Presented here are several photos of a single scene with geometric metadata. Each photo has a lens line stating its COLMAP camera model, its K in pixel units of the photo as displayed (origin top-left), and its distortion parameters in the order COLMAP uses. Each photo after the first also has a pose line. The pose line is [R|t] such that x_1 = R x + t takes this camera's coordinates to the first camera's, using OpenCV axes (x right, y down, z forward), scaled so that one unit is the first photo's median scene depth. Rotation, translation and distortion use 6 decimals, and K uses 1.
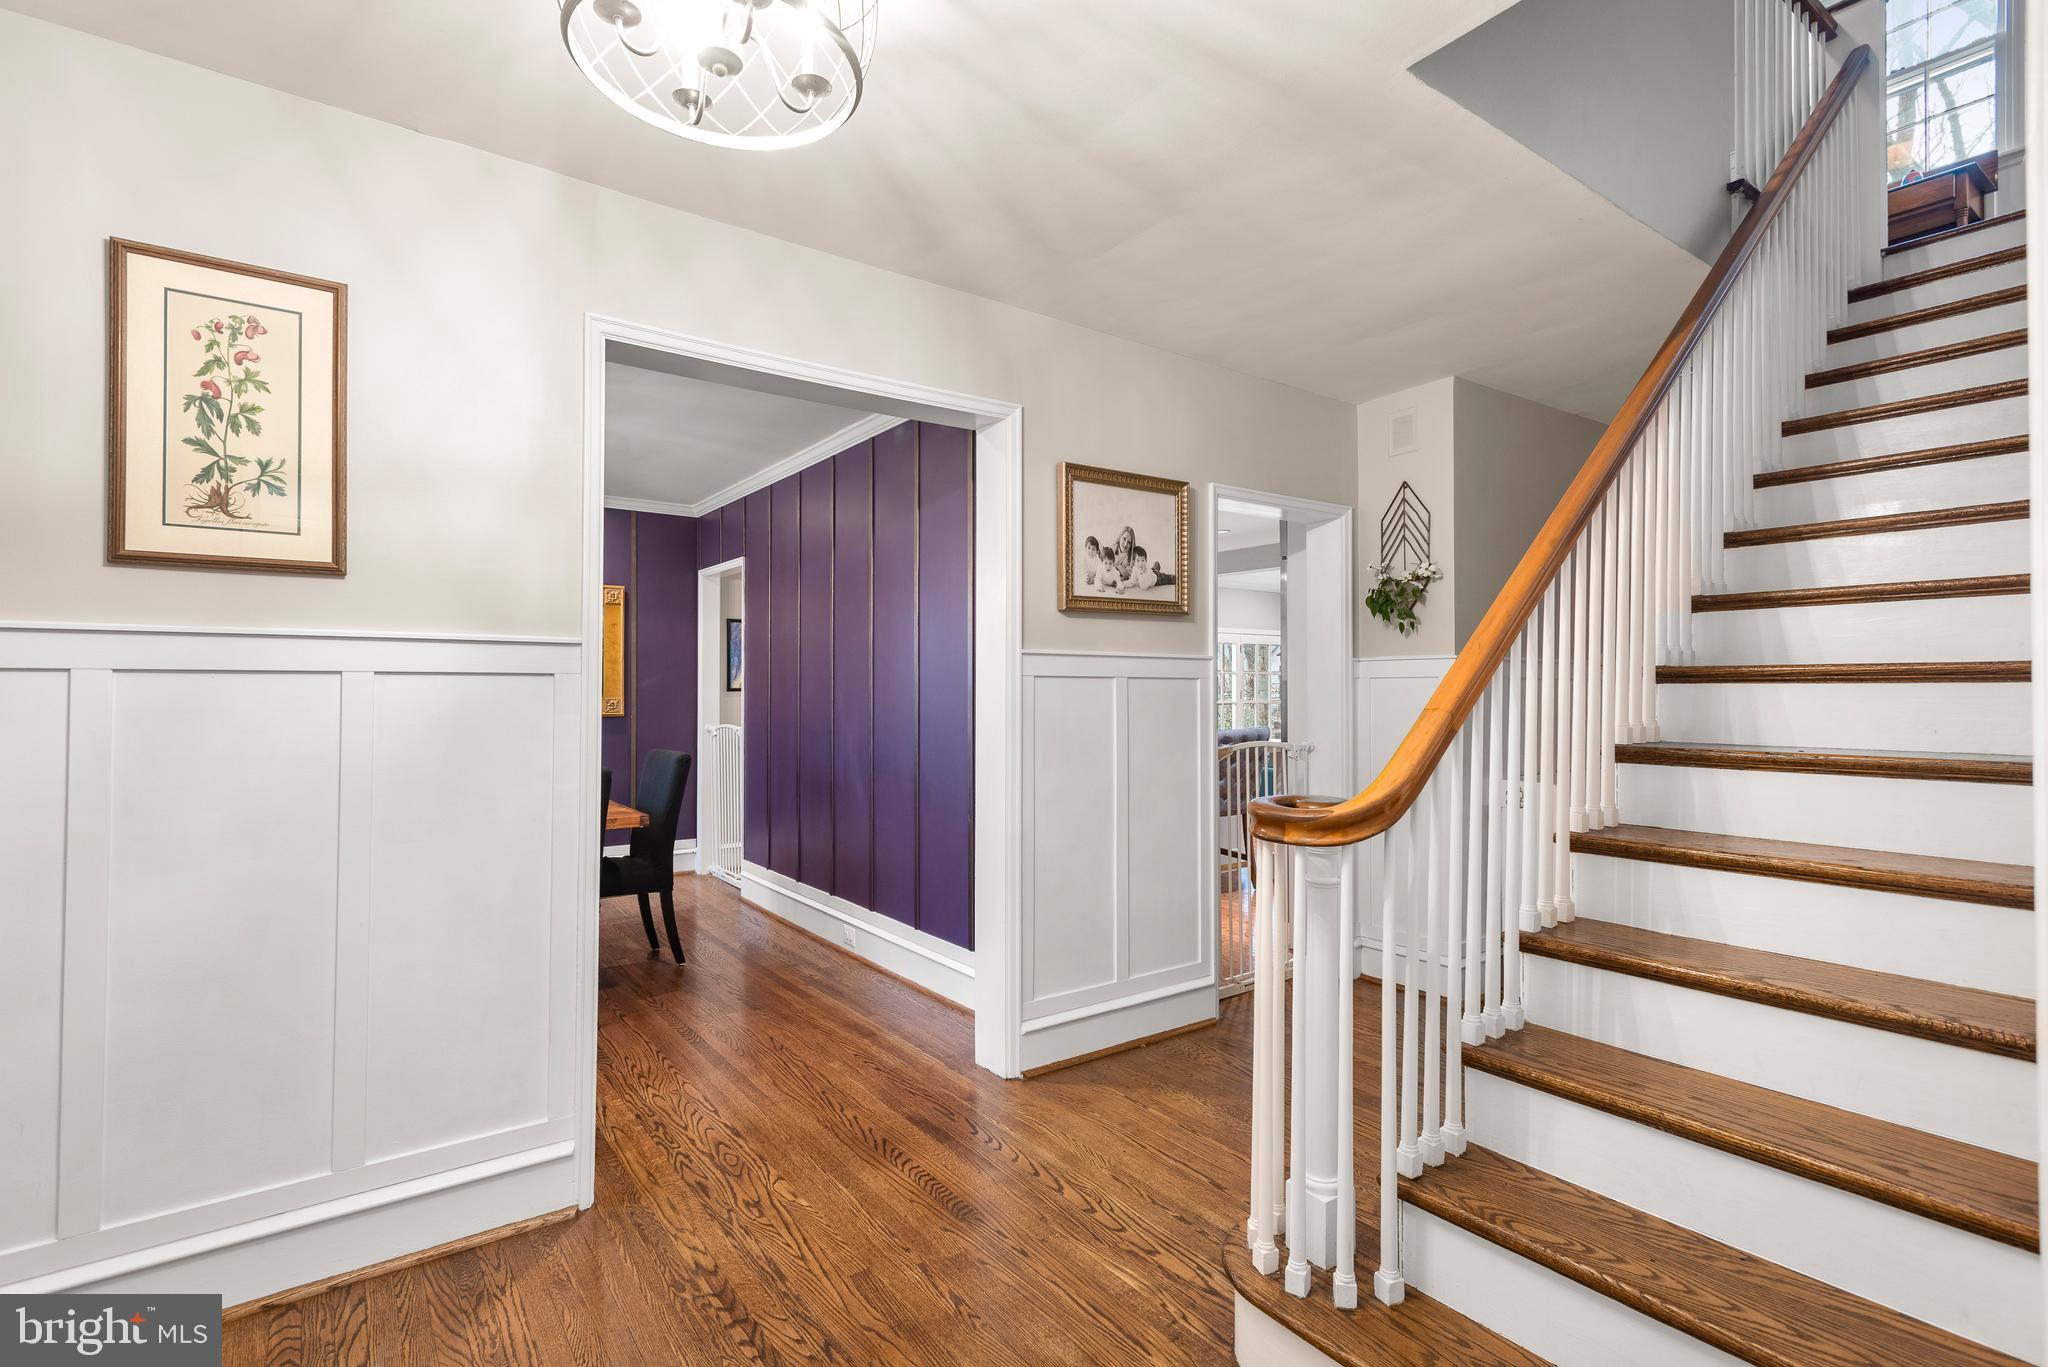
lens RADIAL K [[959.1, 0, 1023.5], [0, 959.1, 676.2], [0, 0, 1]] dist [0.024663, -0.008943]
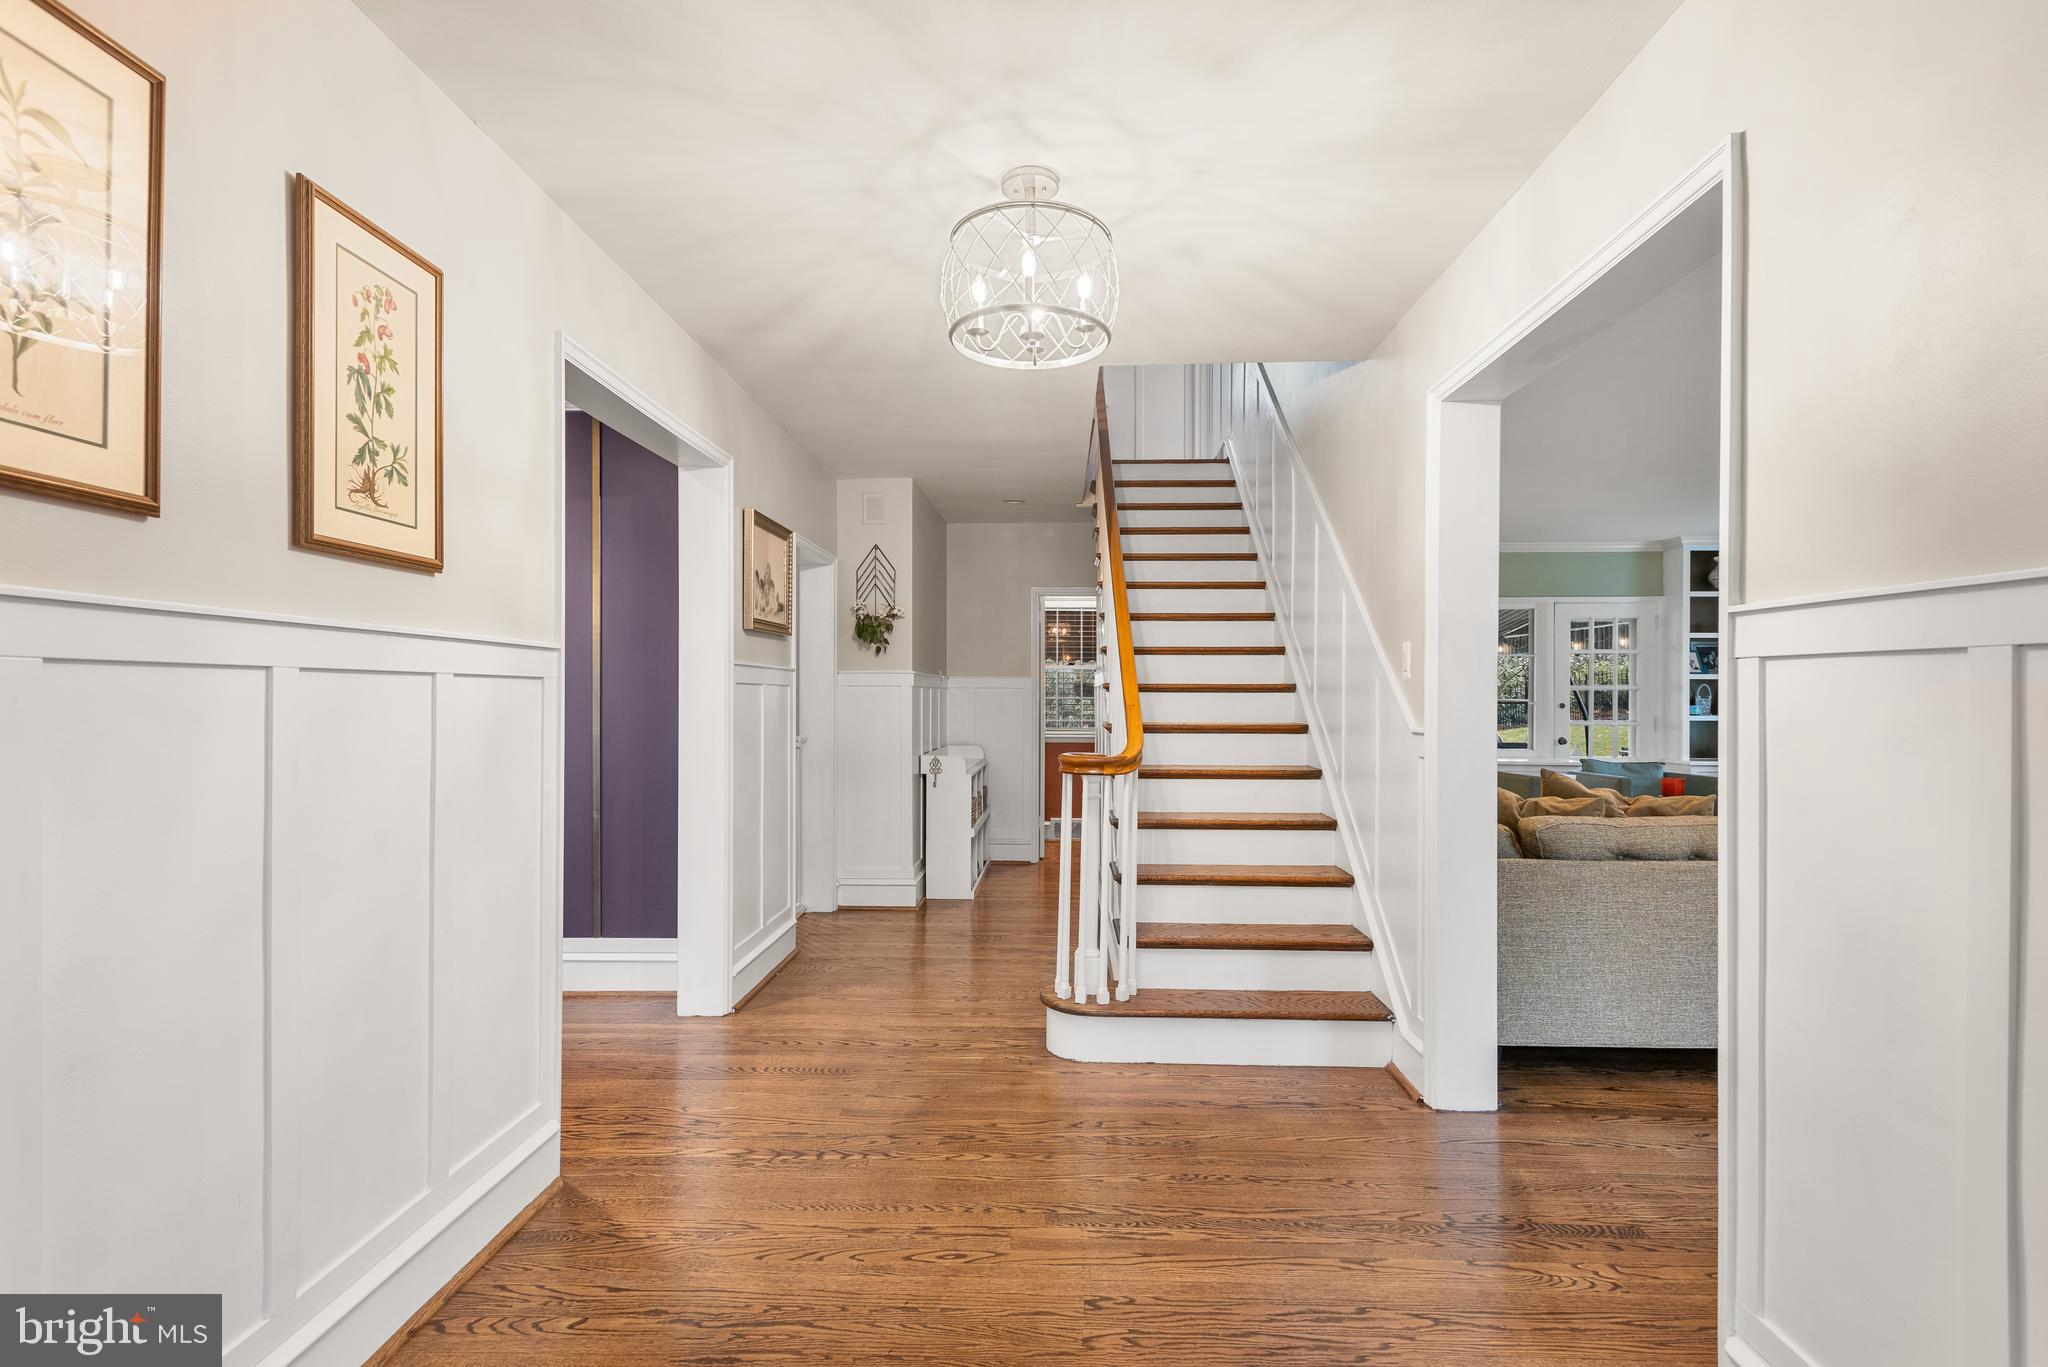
lens RADIAL K [[964.9, 0, 1018.0], [0, 964.9, 693.9], [0, 0, 1]] dist [0.023628, -0.011385]
pose [[0.618075, 0.006505, 0.786092, -1.153925], [-0.019493, 0.999785, 0.007053, -0.002223], [-0.785878, -0.019682, 0.618069, -0.054727]]
